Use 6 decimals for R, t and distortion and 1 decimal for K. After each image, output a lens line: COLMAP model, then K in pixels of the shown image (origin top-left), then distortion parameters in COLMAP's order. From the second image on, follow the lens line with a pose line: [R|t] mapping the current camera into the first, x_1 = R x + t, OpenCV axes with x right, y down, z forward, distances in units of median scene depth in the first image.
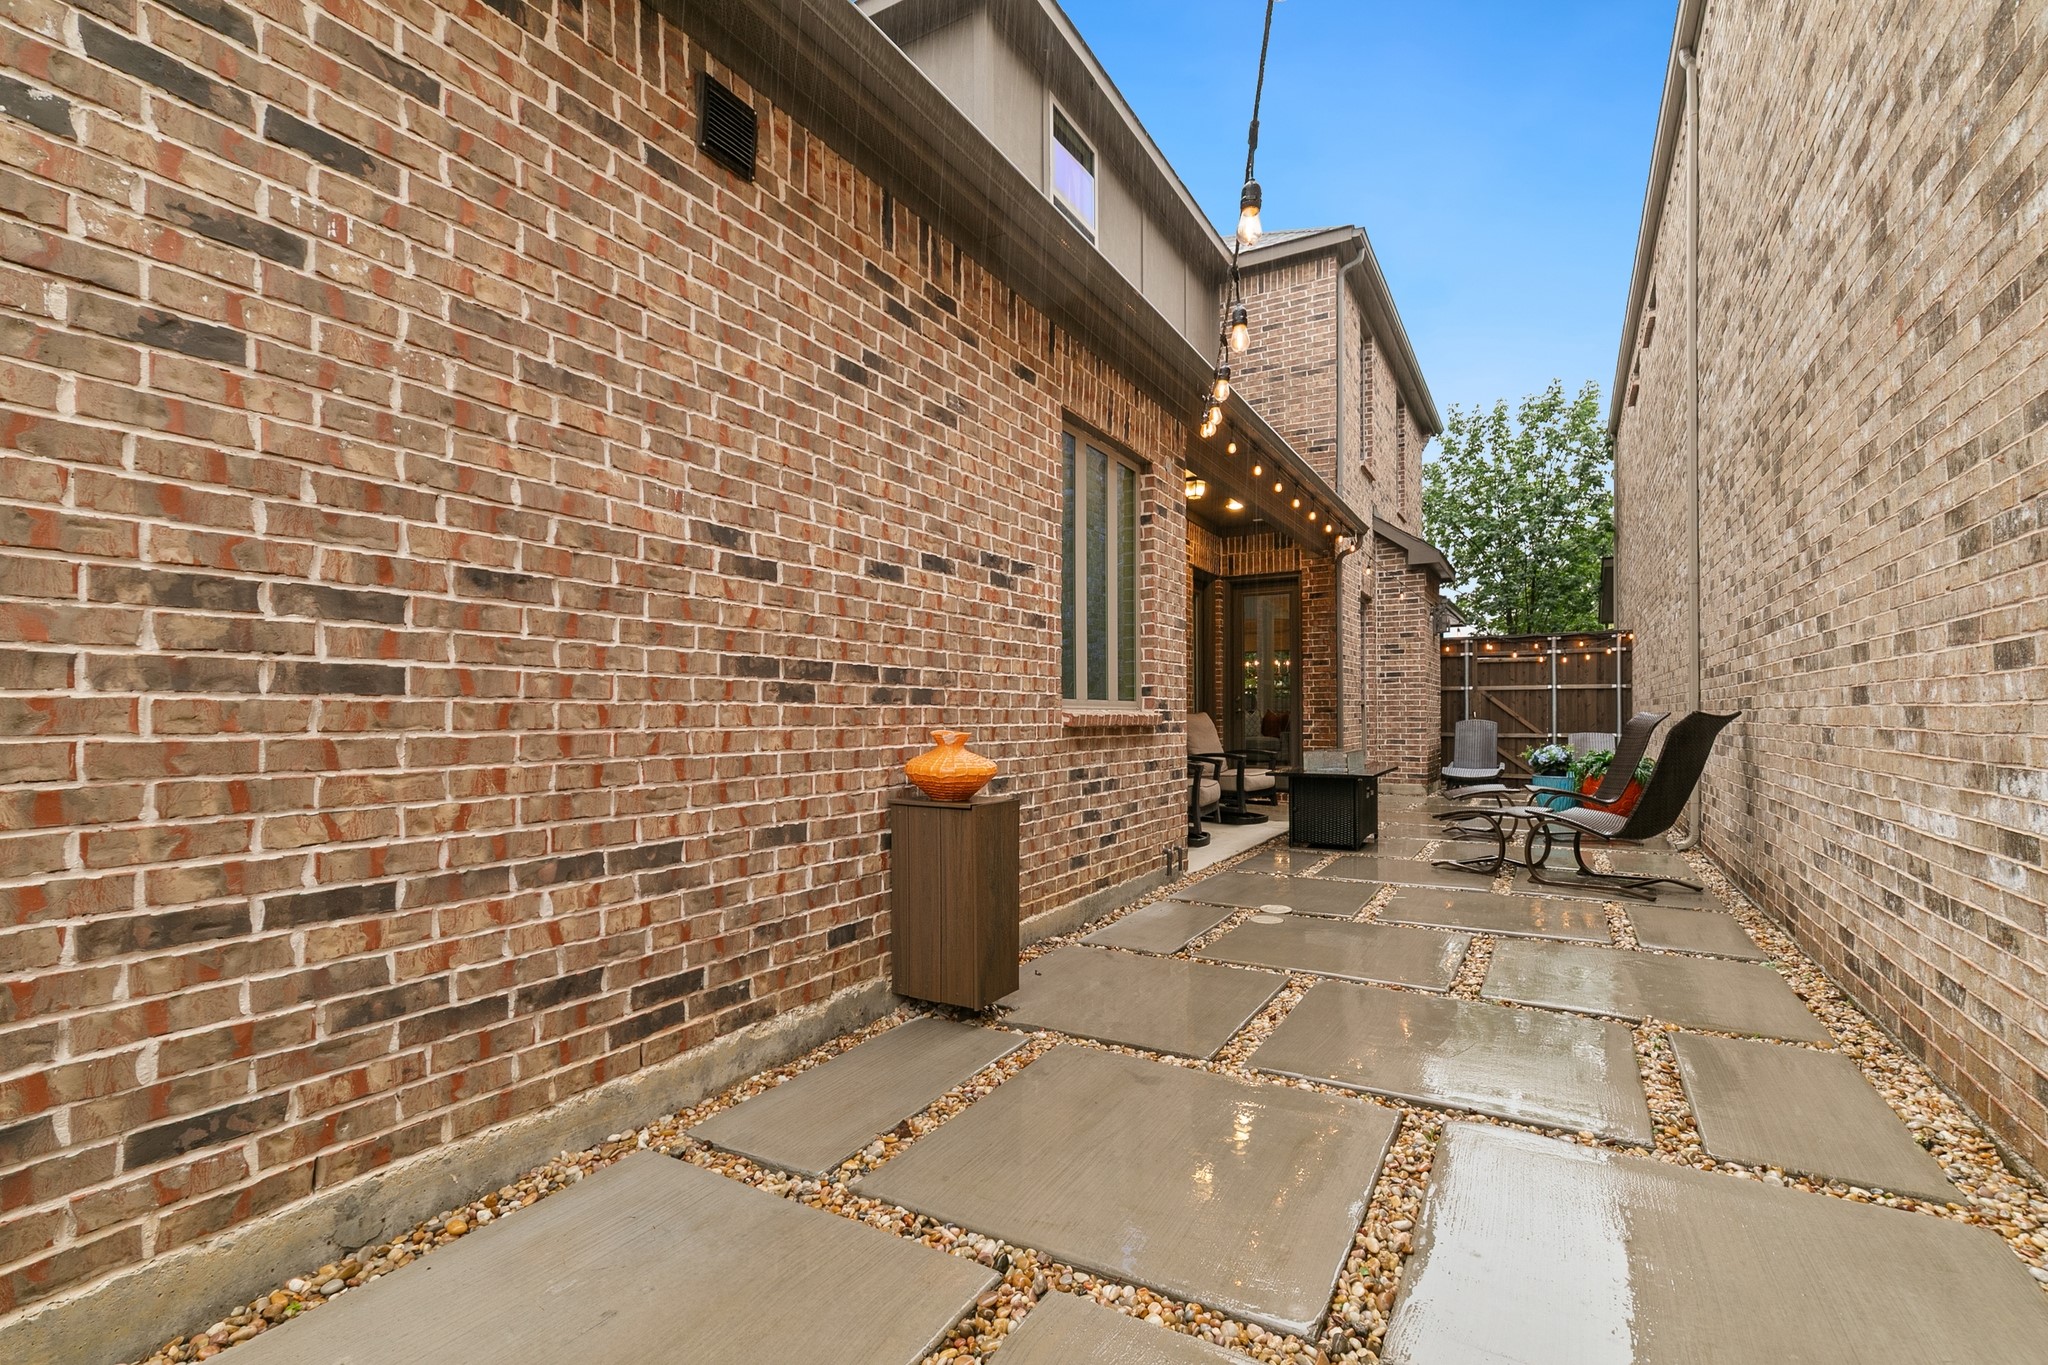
lens RADIAL K [[932.1, 0, 1026.7], [0, 932.1, 721.5], [0, 0, 1]] dist [0.013282, -0.002830]
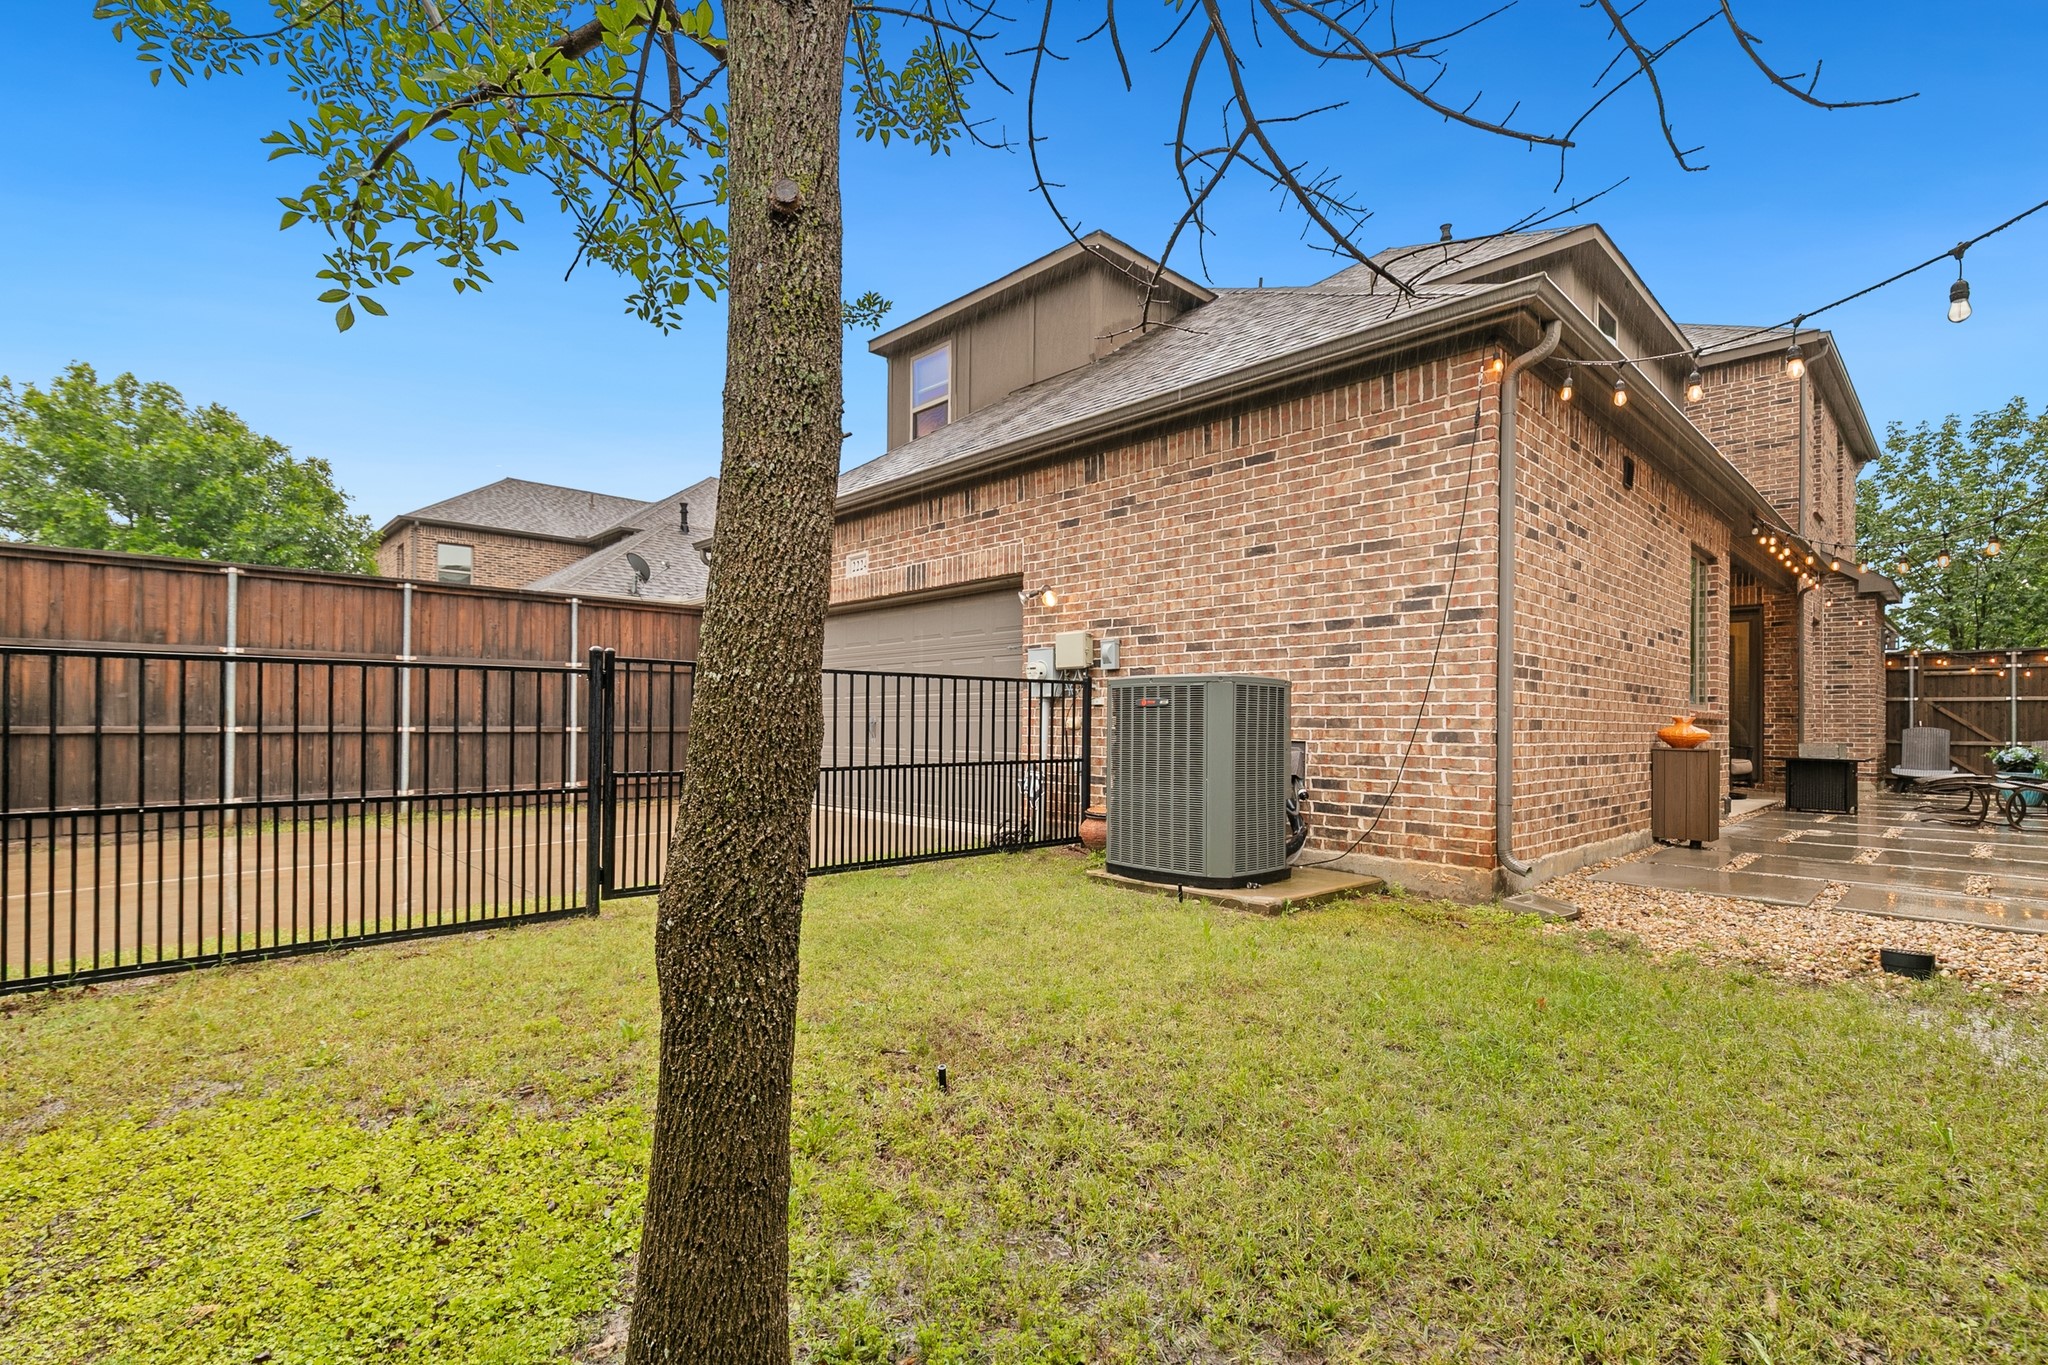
lens RADIAL K [[932.1, 0, 1025.2], [0, 932.1, 722.0], [0, 0, 1]] dist [0.013282, -0.002830]
pose [[0.959485, 0.012677, -0.281474, -0.284247], [-0.015161, 0.999863, -0.006646, 0.018737], [0.281351, 0.010644, 0.959546, -0.459416]]
